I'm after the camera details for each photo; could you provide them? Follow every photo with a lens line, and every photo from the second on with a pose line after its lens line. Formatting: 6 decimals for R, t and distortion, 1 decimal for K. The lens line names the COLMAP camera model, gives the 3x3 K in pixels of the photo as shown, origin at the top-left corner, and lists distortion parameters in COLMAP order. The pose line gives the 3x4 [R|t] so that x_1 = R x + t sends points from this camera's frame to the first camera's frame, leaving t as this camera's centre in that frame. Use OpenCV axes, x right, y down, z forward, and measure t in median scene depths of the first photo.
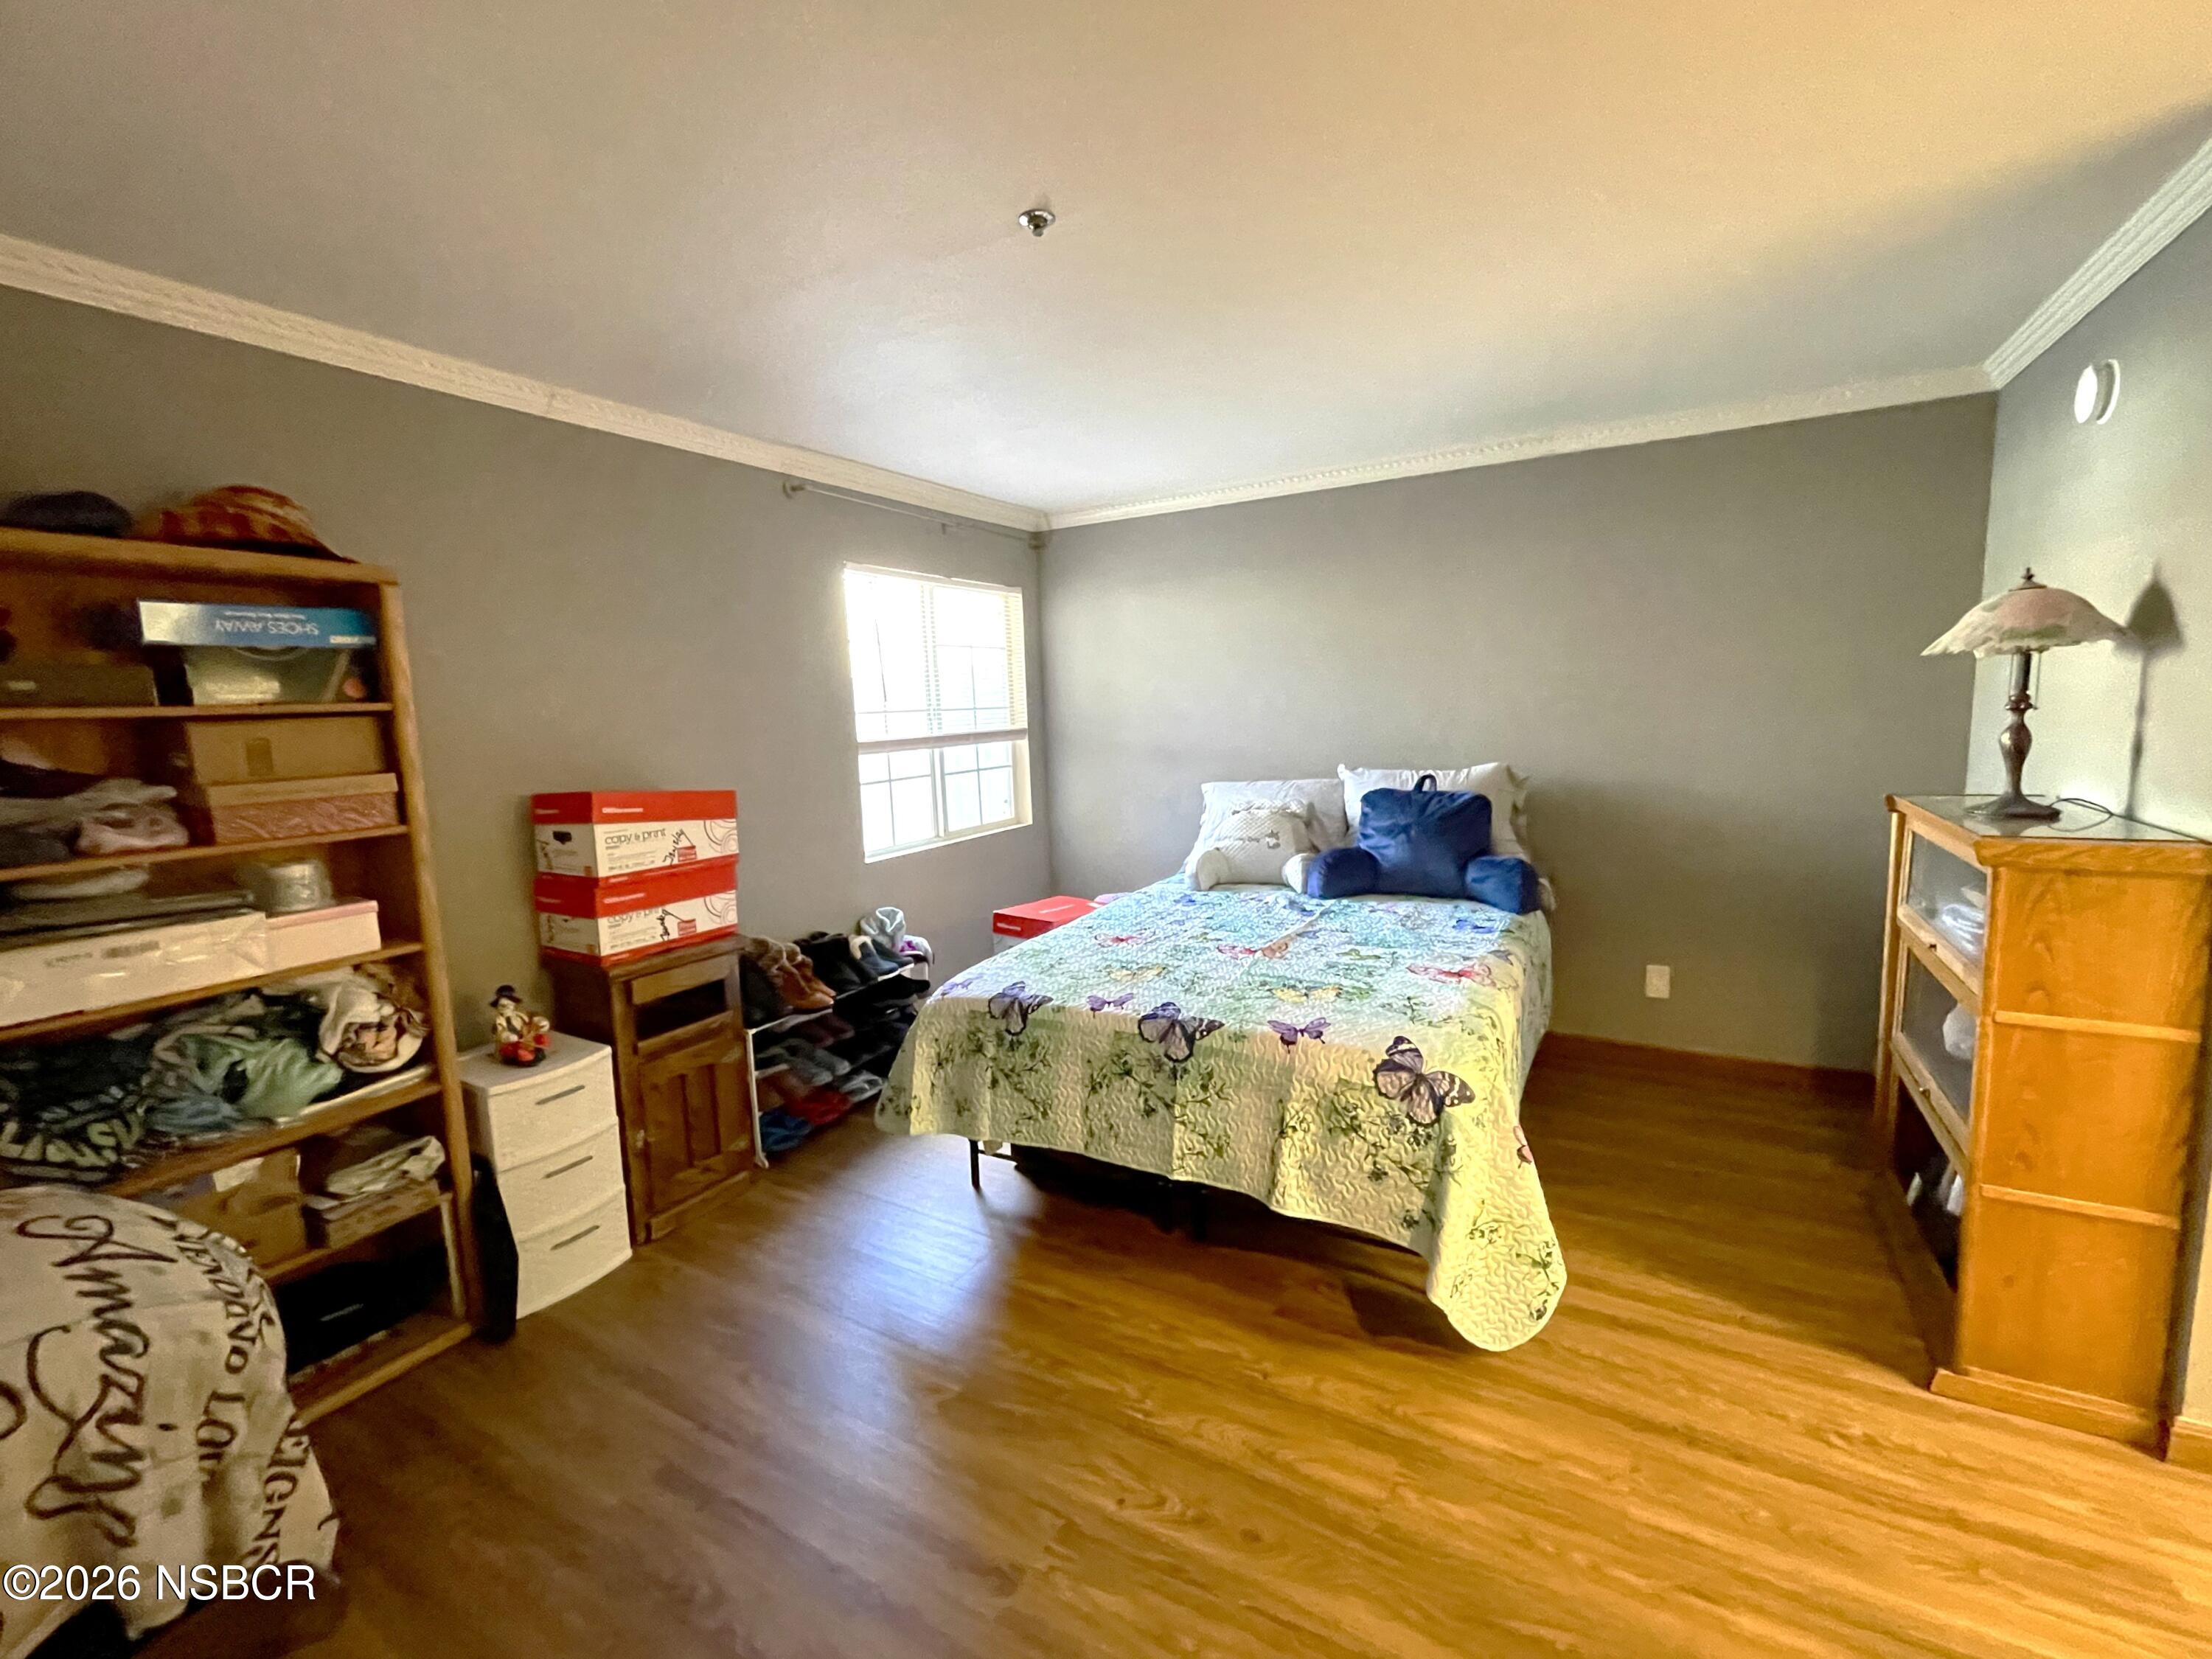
lens RADIAL K [[921.3, 0, 1112.0], [0, 921.3, 822.4], [0, 0, 1]] dist [-0.001491, 0.000240]
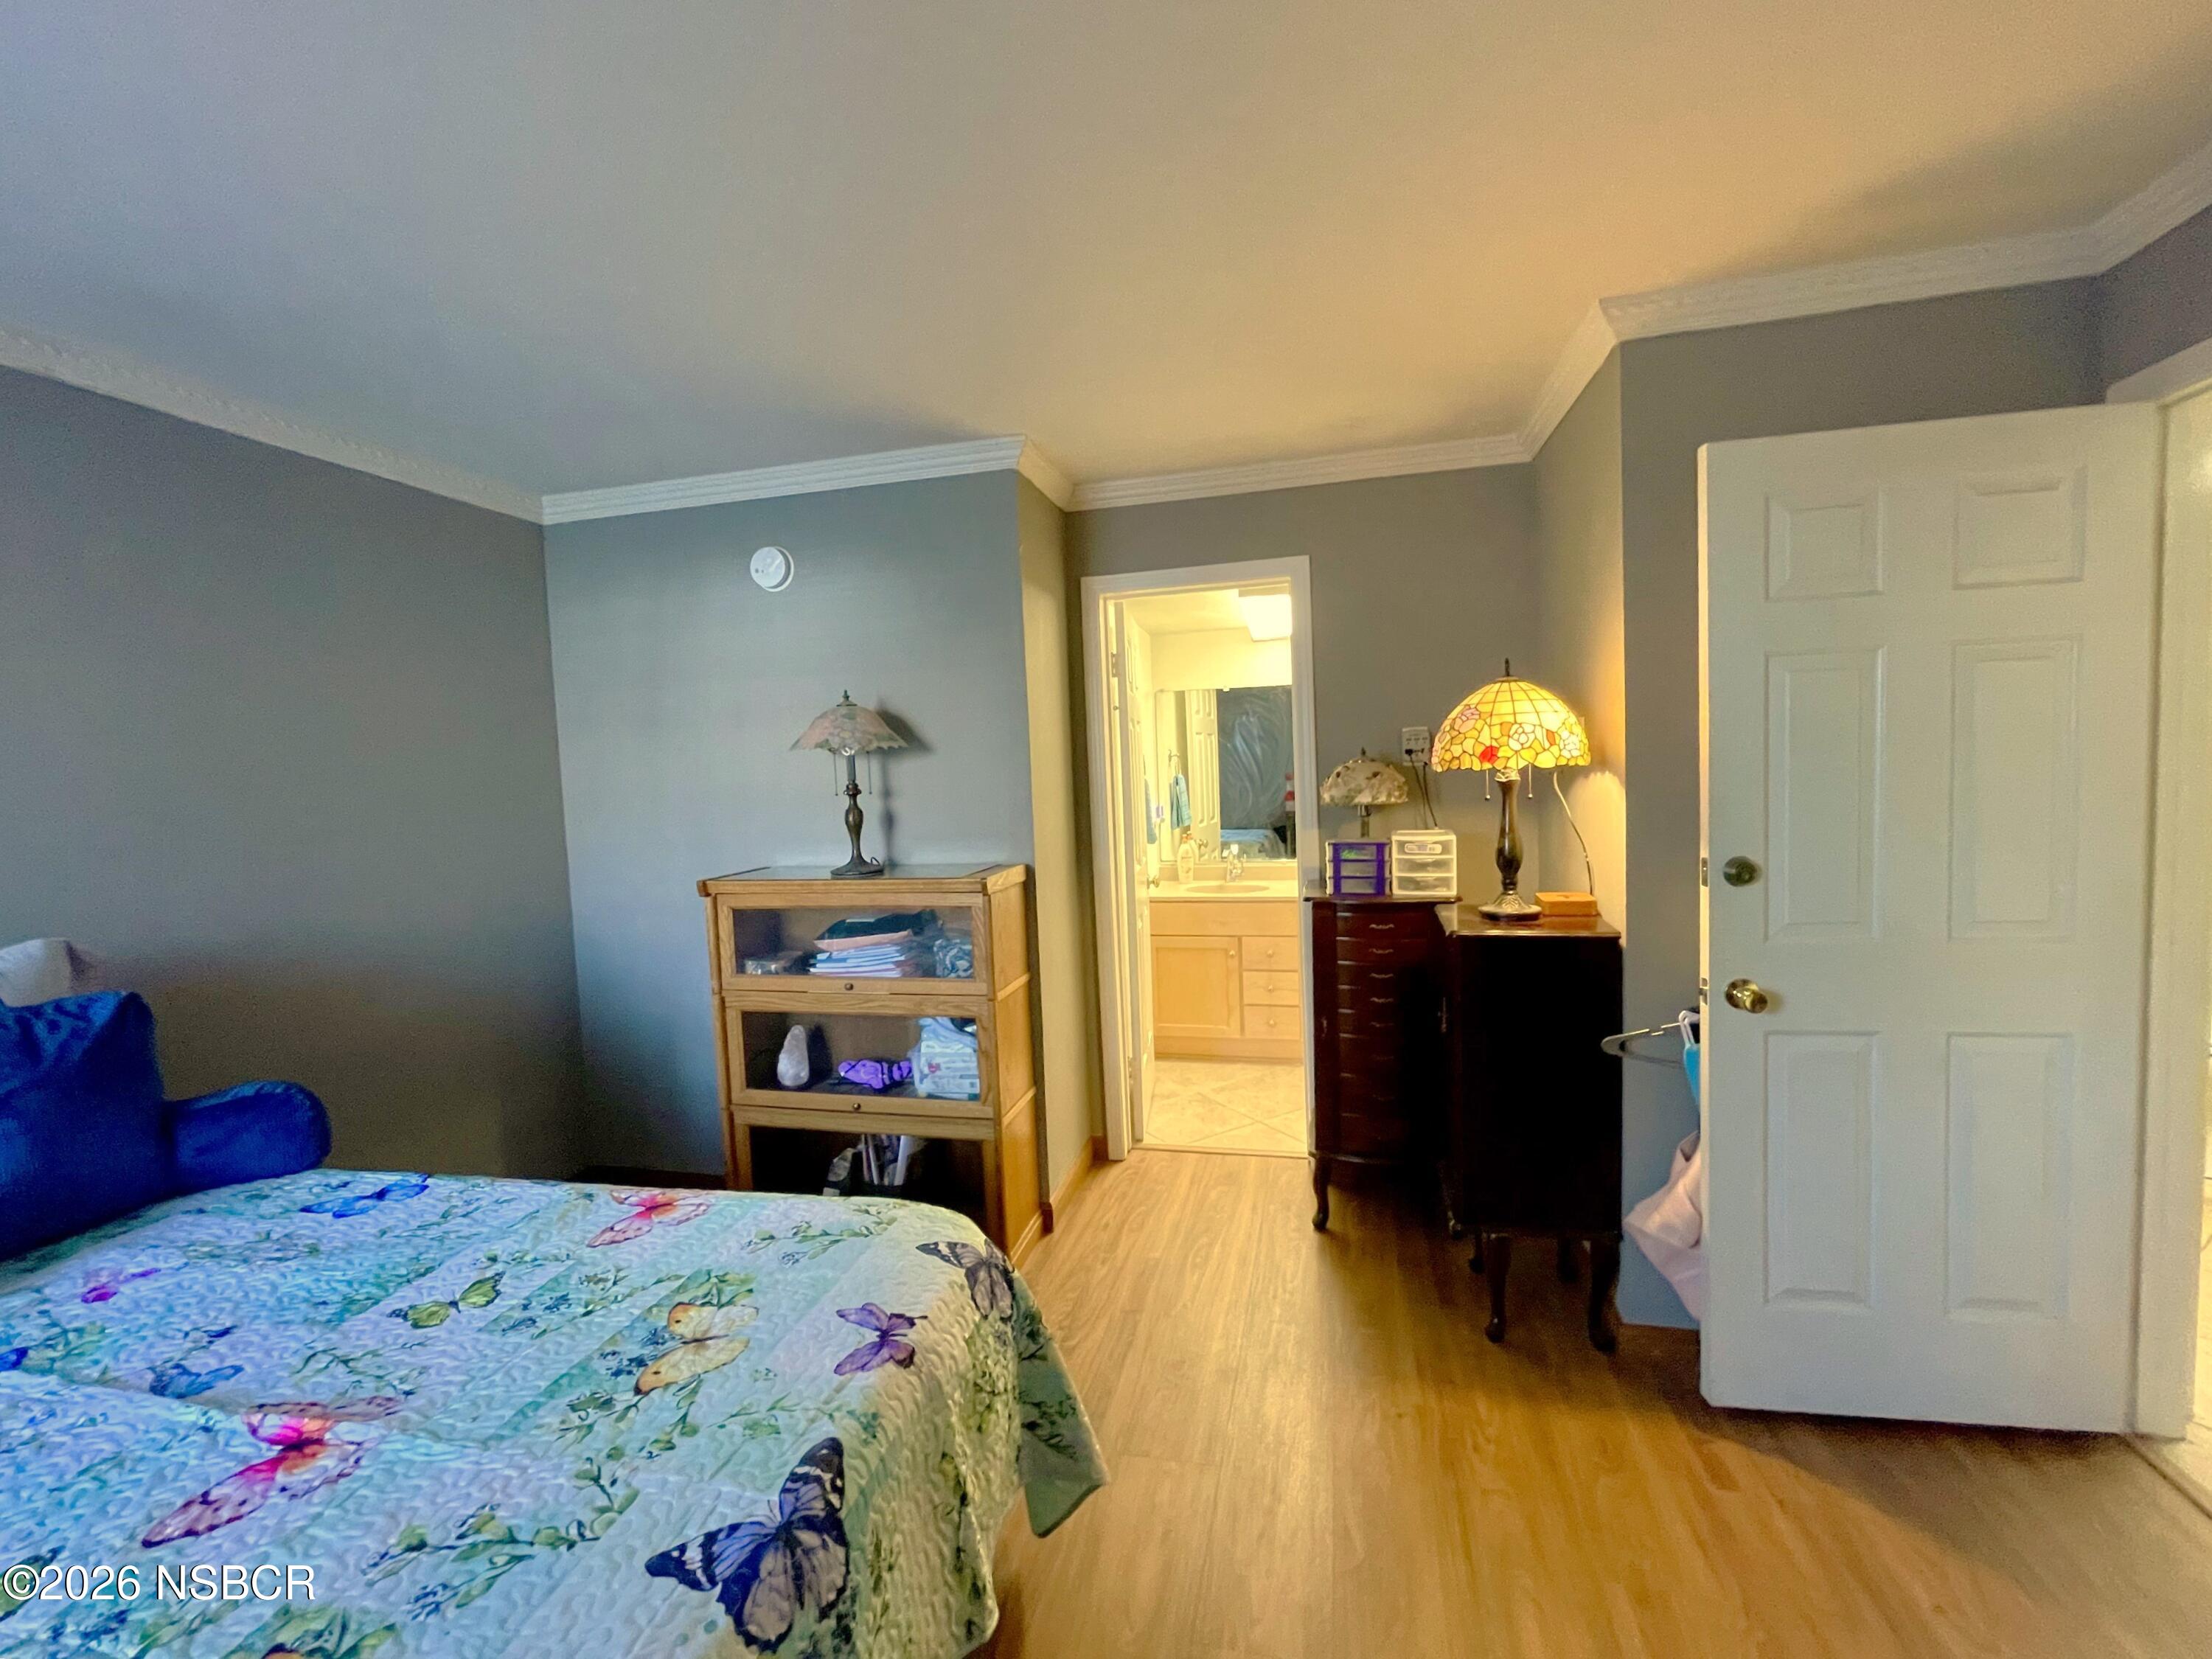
lens RADIAL K [[921.3, 0, 1109.8], [0, 921.3, 831.8], [0, 0, 1]] dist [-0.001491, 0.000240]
pose [[-0.286178, -0.018173, 0.958004, -0.332991], [0.171075, 0.982786, 0.069747, -0.084726], [-0.942781, 0.183850, -0.278143, 0.869387]]
